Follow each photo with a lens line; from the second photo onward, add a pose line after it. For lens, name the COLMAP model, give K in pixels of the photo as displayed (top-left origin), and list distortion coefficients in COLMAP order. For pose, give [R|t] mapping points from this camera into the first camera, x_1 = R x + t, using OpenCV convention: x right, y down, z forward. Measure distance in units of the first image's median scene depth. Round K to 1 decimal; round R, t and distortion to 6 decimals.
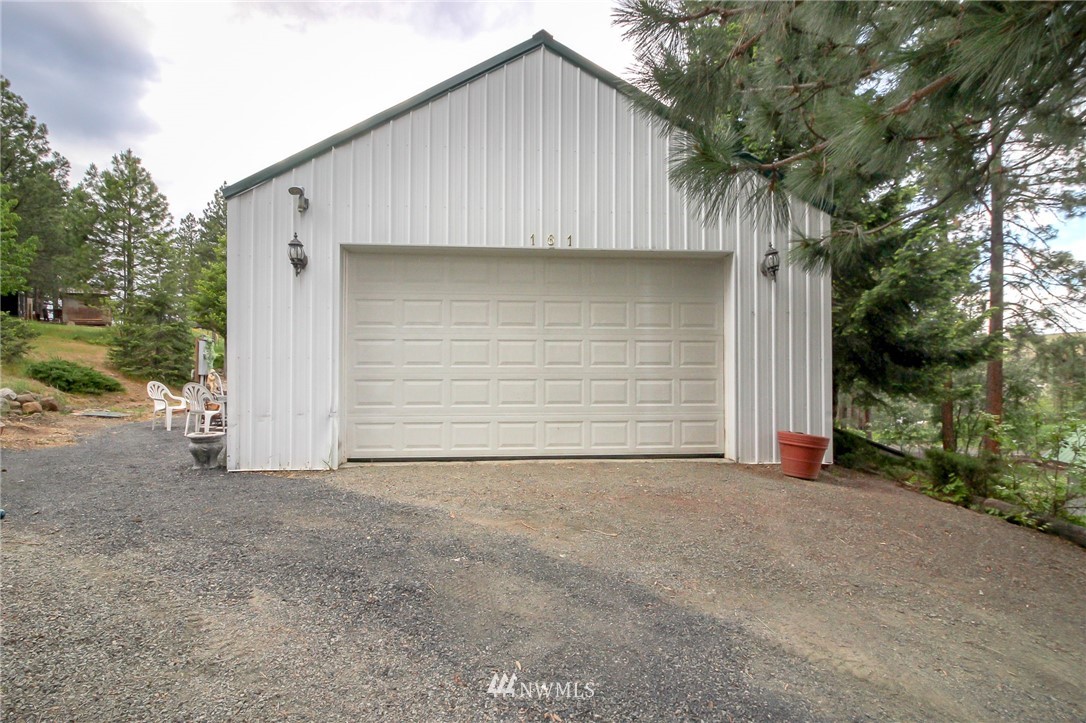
lens RADIAL K [[499.7, 0, 528.9], [0, 499.7, 360.7], [0, 0, 1]] dist [-0.000409, -0.000004]
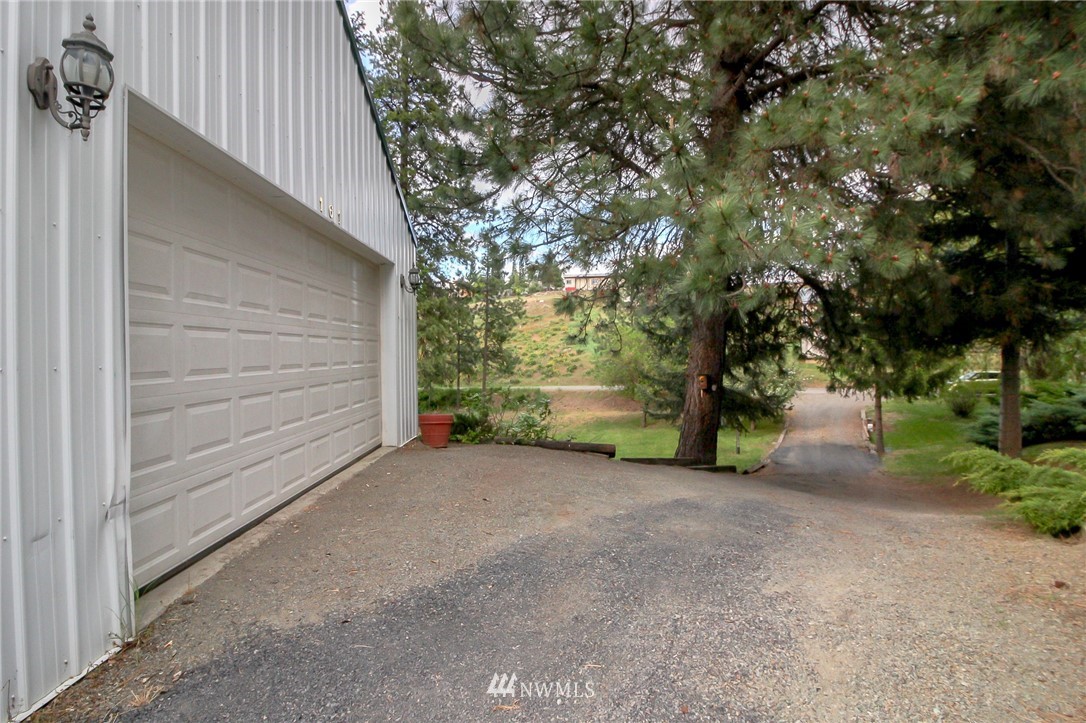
lens RADIAL K [[499.7, 0, 528.9], [0, 499.7, 360.7], [0, 0, 1]] dist [-0.000409, -0.000004]
pose [[0.092723, -0.014753, 0.995583, -0.717459], [-0.026207, 0.999508, 0.017252, -0.025238], [-0.995347, -0.027691, 0.092290, 0.607443]]
